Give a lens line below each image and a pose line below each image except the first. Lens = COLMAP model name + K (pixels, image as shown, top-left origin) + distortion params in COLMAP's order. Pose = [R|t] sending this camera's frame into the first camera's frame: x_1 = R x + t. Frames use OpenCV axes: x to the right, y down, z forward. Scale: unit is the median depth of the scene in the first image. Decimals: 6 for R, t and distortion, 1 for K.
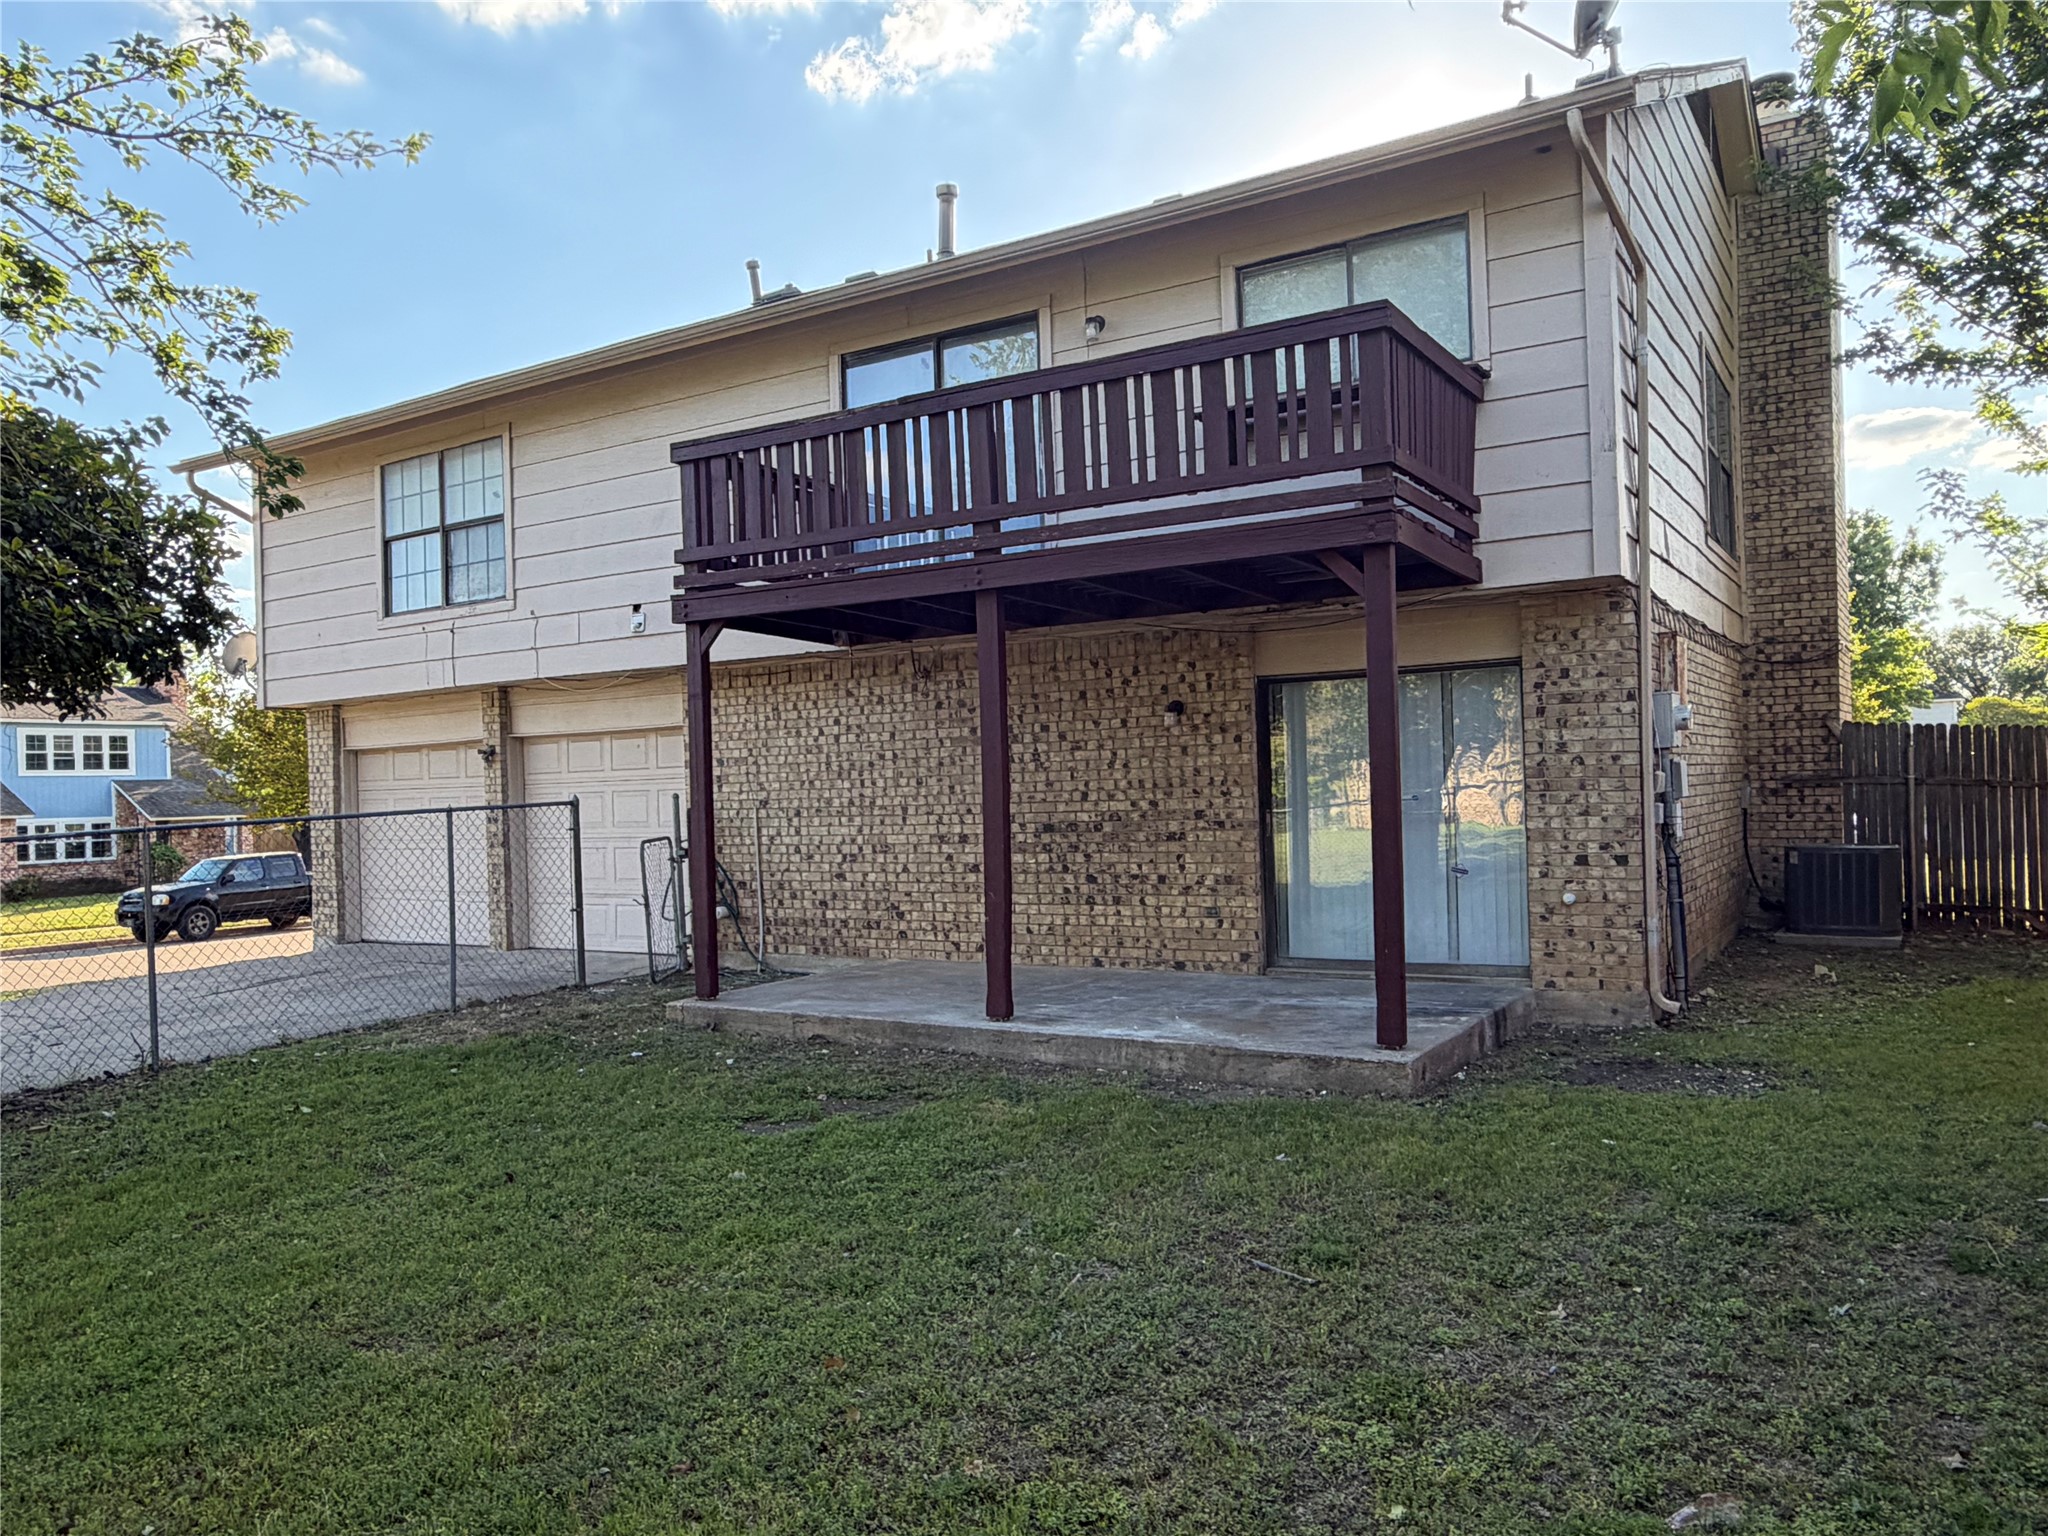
lens RADIAL K [[1456.5, 0, 1024.0], [0, 1456.5, 768.0], [0, 0, 1]] dist [-0.004381, -0.001239]
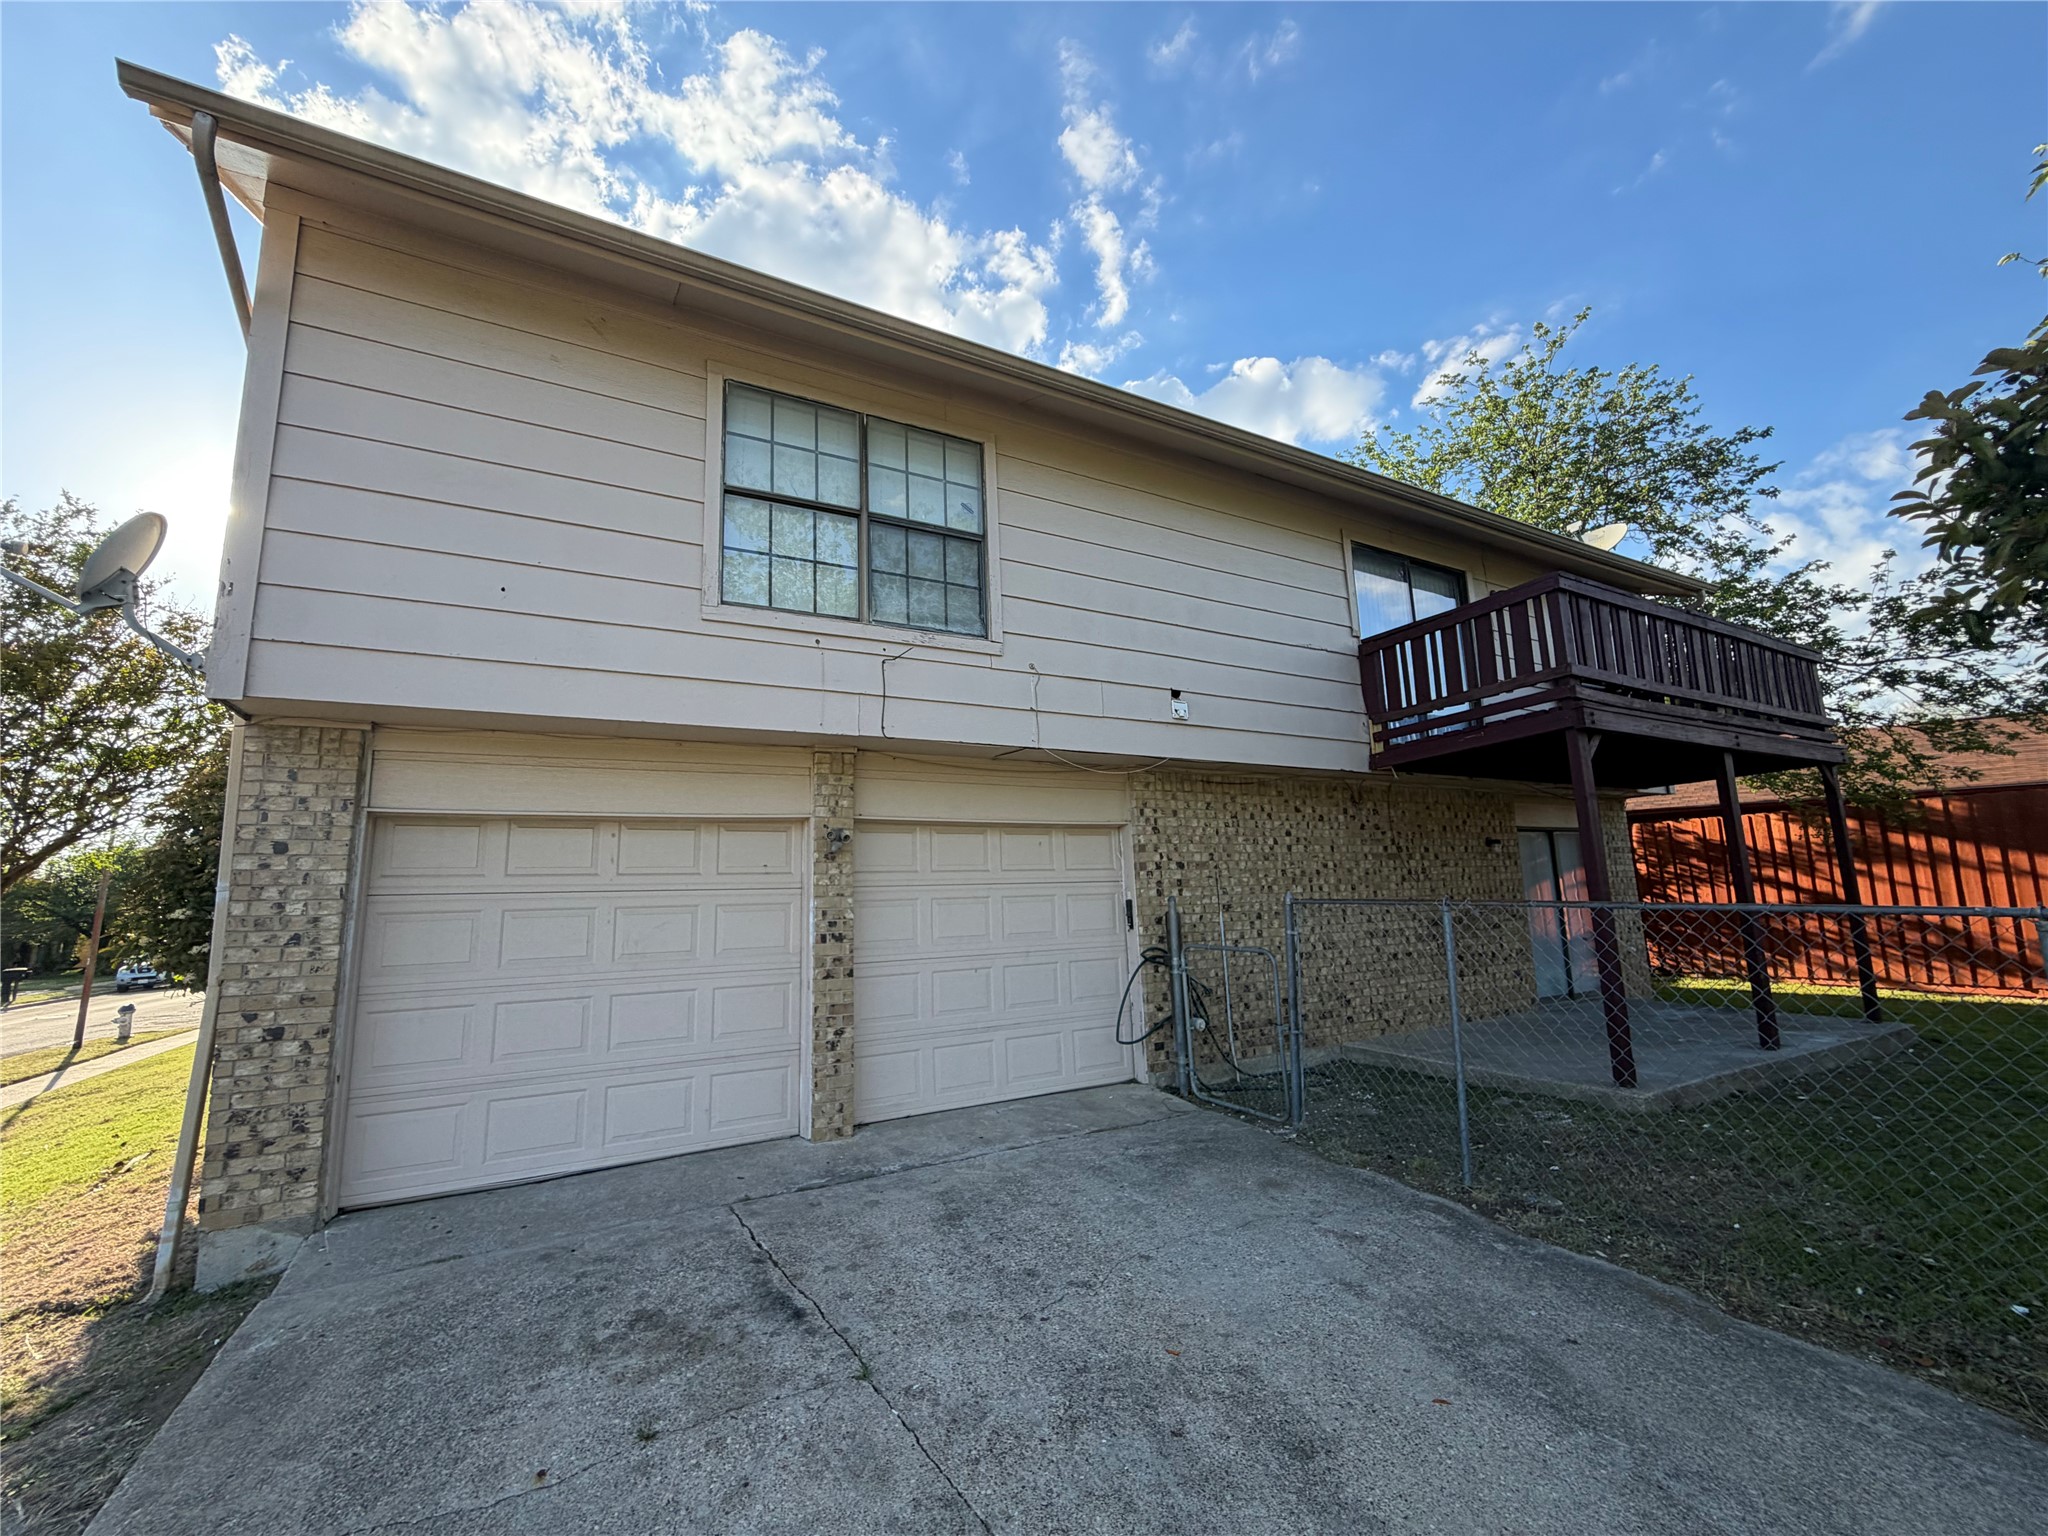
lens RADIAL K [[848.1, 0, 1024.0], [0, 848.1, 768.0], [0, 0, 1]] dist [0.001987, 0.000212]
pose [[0.474379, 0.155768, 0.866430, -0.799624], [0.008940, 0.983318, -0.181678, 0.035964], [-0.880276, 0.093930, 0.465072, 0.862972]]
